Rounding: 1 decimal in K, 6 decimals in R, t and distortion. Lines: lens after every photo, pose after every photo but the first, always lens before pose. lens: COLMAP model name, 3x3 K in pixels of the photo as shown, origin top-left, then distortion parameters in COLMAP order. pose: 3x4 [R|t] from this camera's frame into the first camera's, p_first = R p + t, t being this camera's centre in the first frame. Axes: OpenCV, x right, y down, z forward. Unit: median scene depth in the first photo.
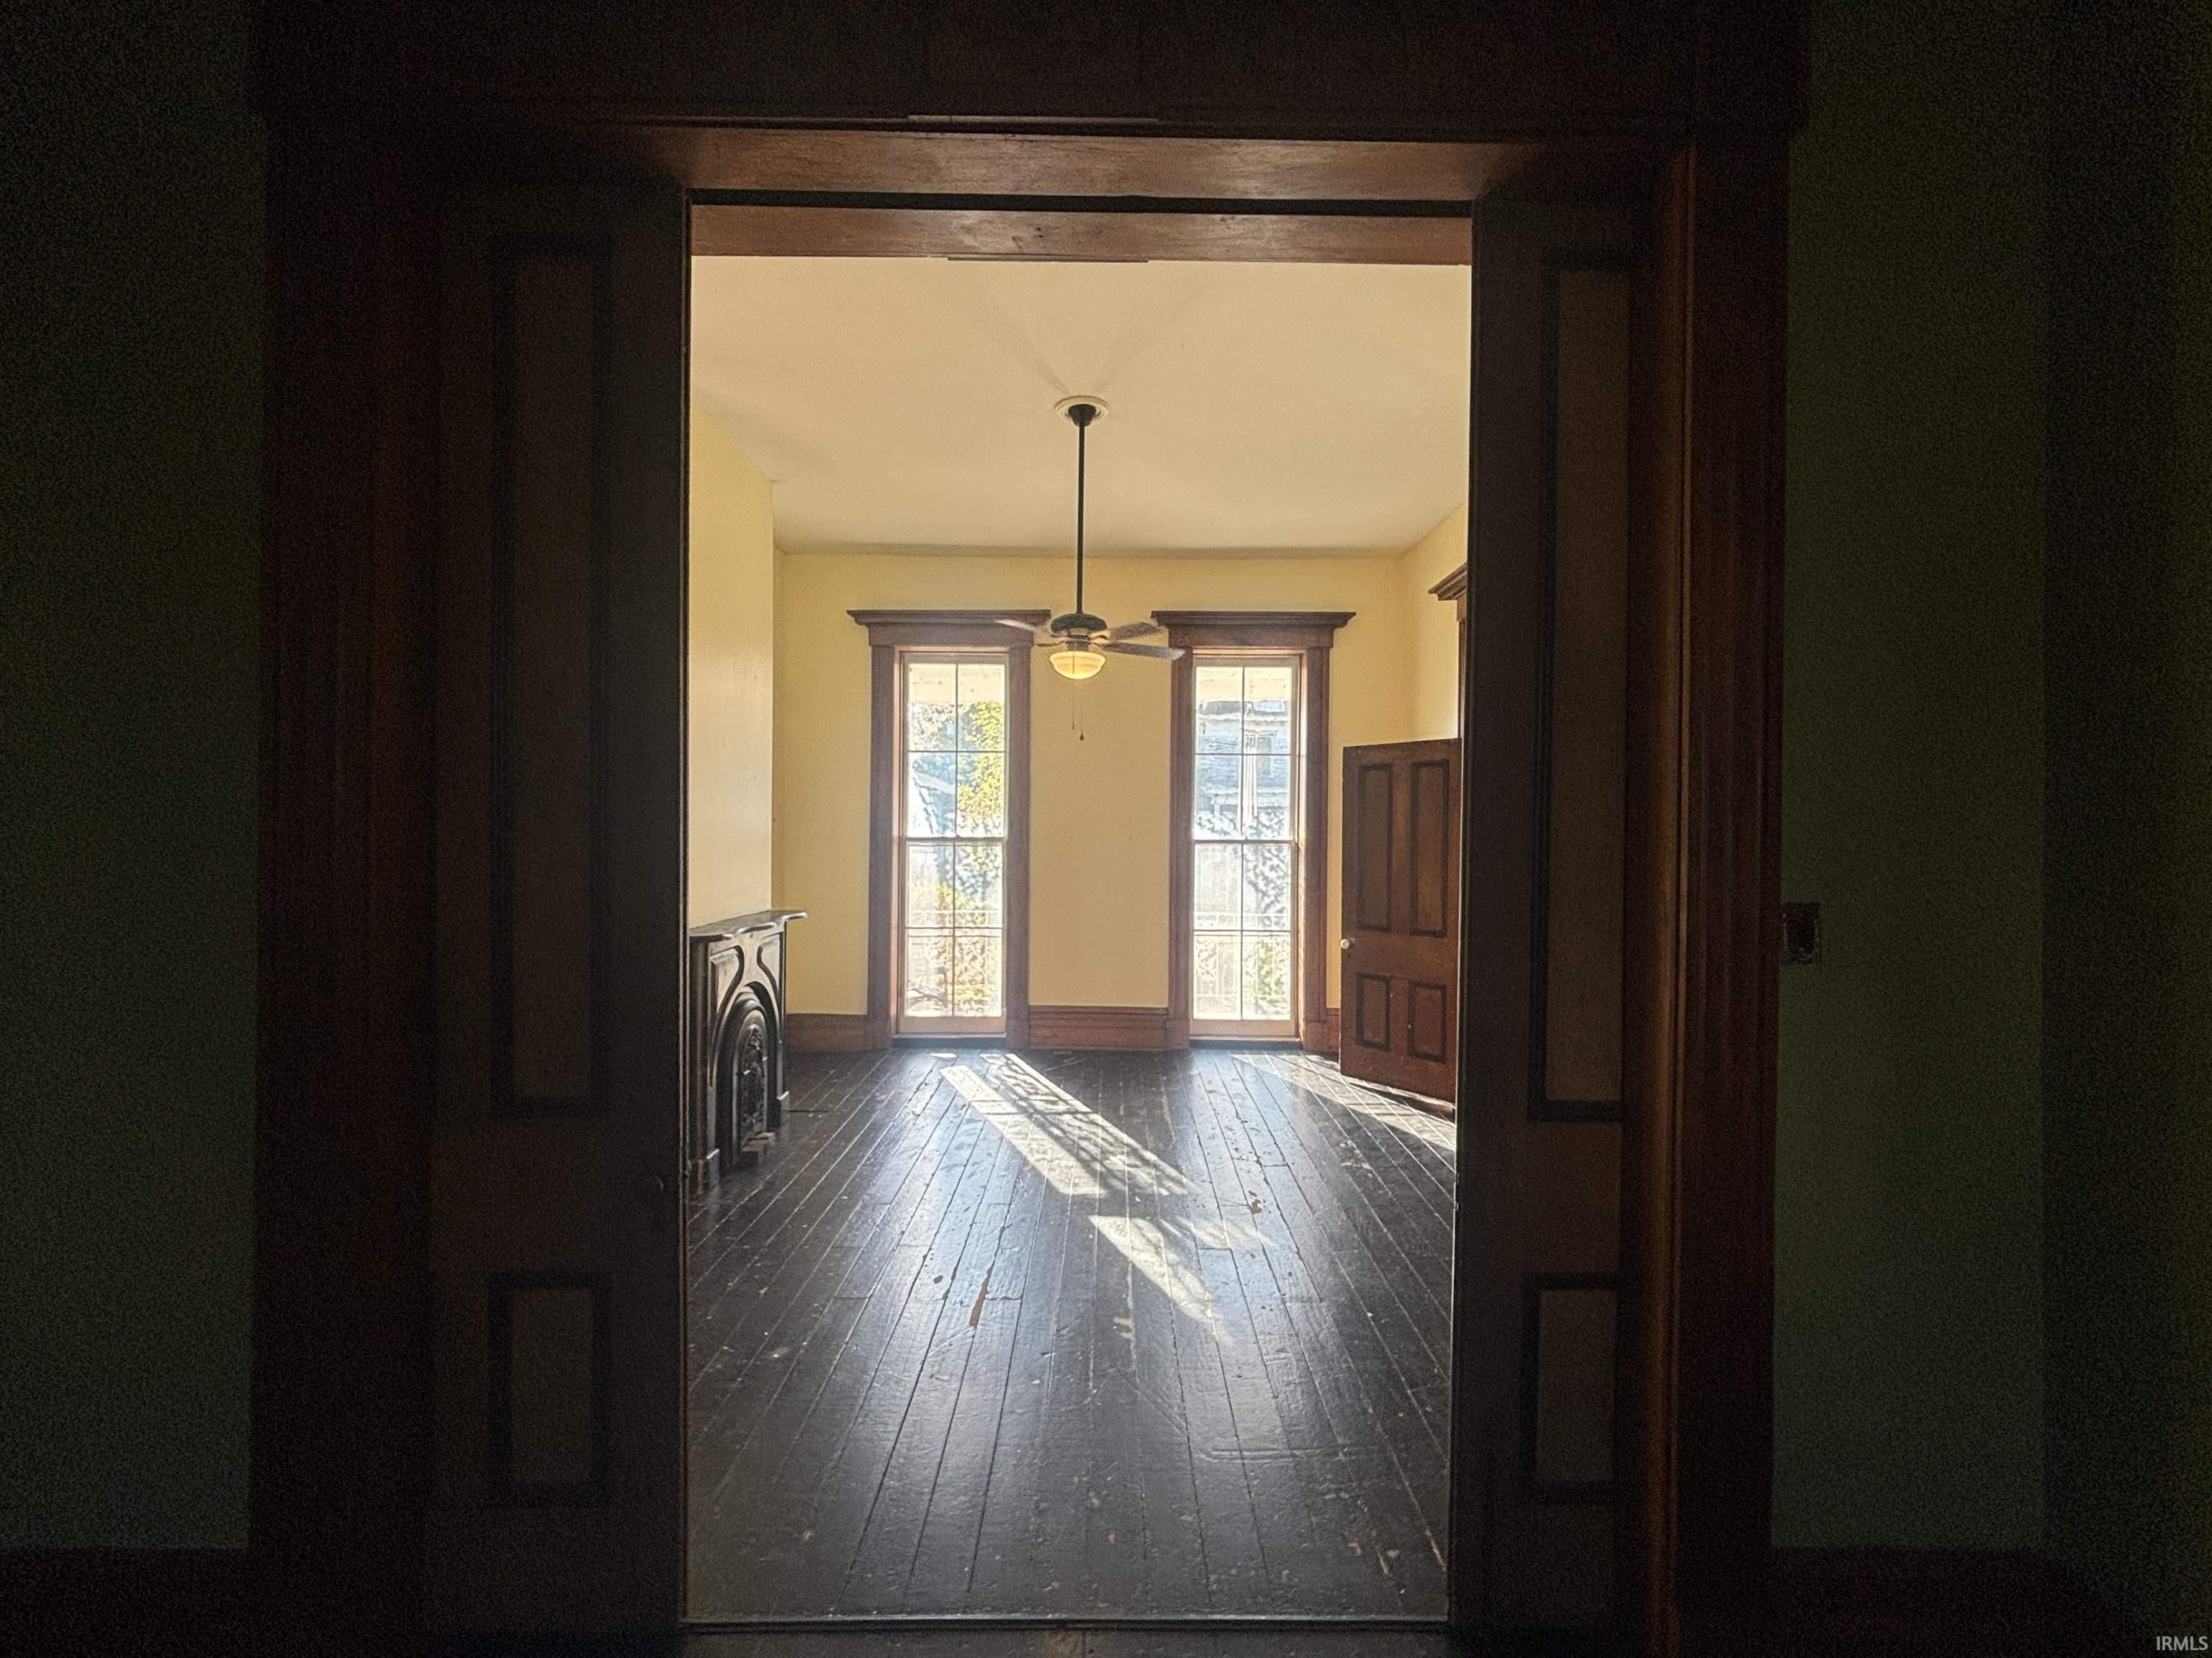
lens RADIAL K [[925.3, 0, 1099.8], [0, 925.3, 827.5], [0, 0, 1]] dist [0.003129, 0.000070]
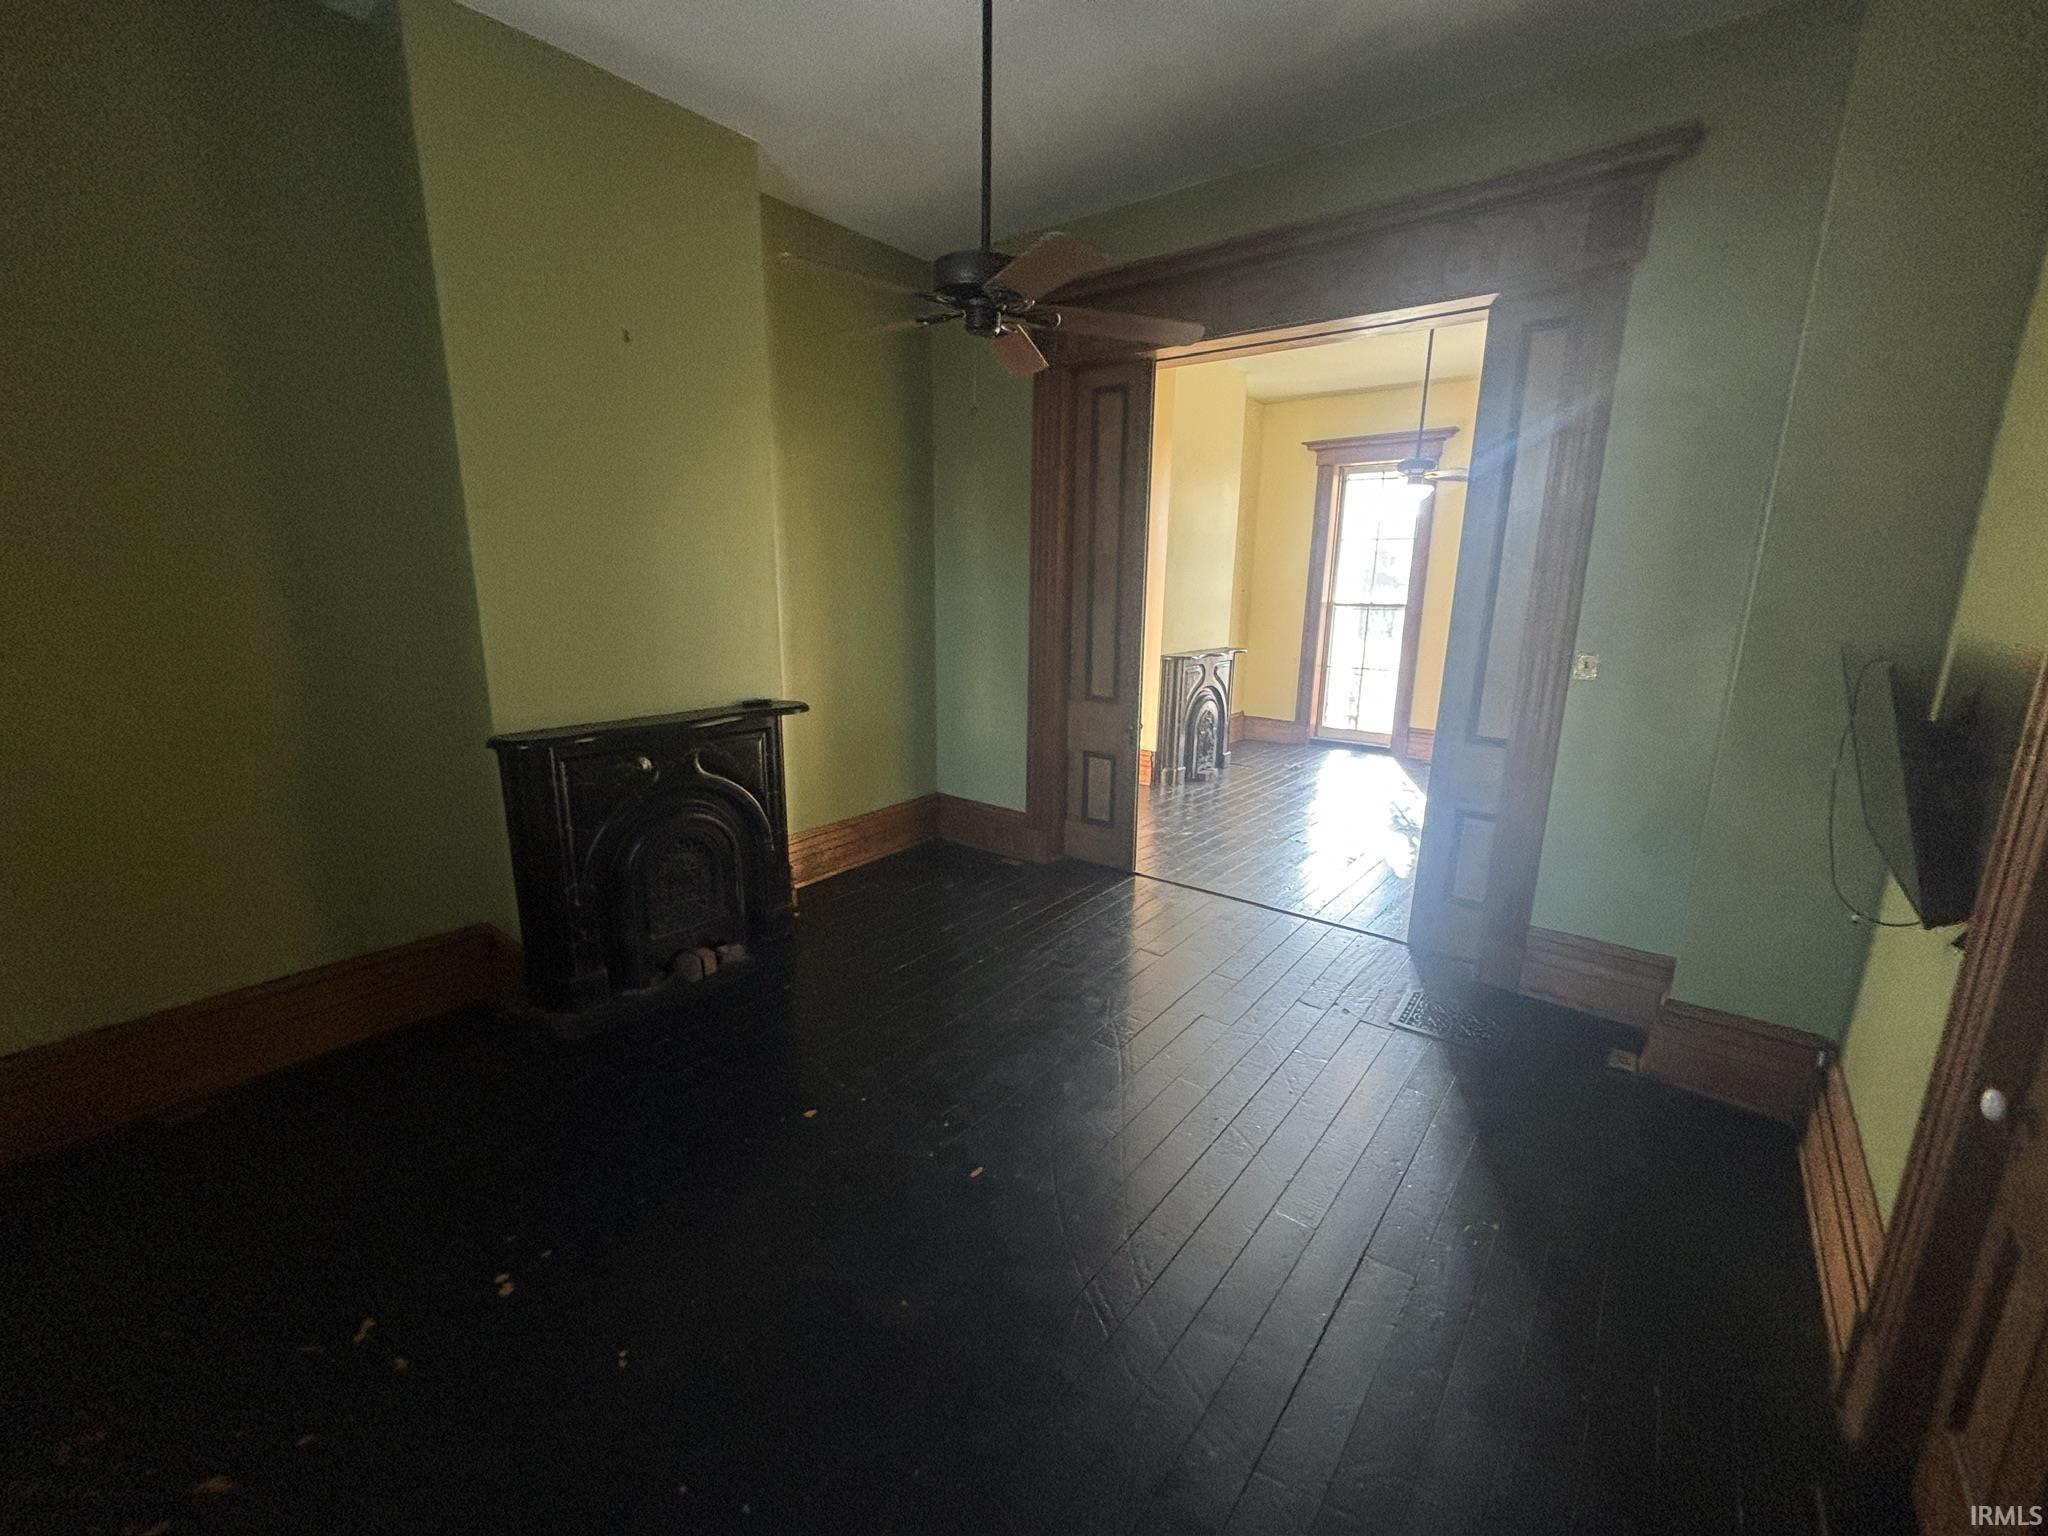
lens RADIAL K [[856.7, 0, 1018.2], [0, 856.7, 766.6], [0, 0, 1]] dist [0.003129, 0.000070]
pose [[0.782133, 0.134480, -0.608426, 0.293402], [-0.004365, 0.977592, 0.210464, -0.021624], [0.623096, -0.161955, 0.765194, -0.424855]]
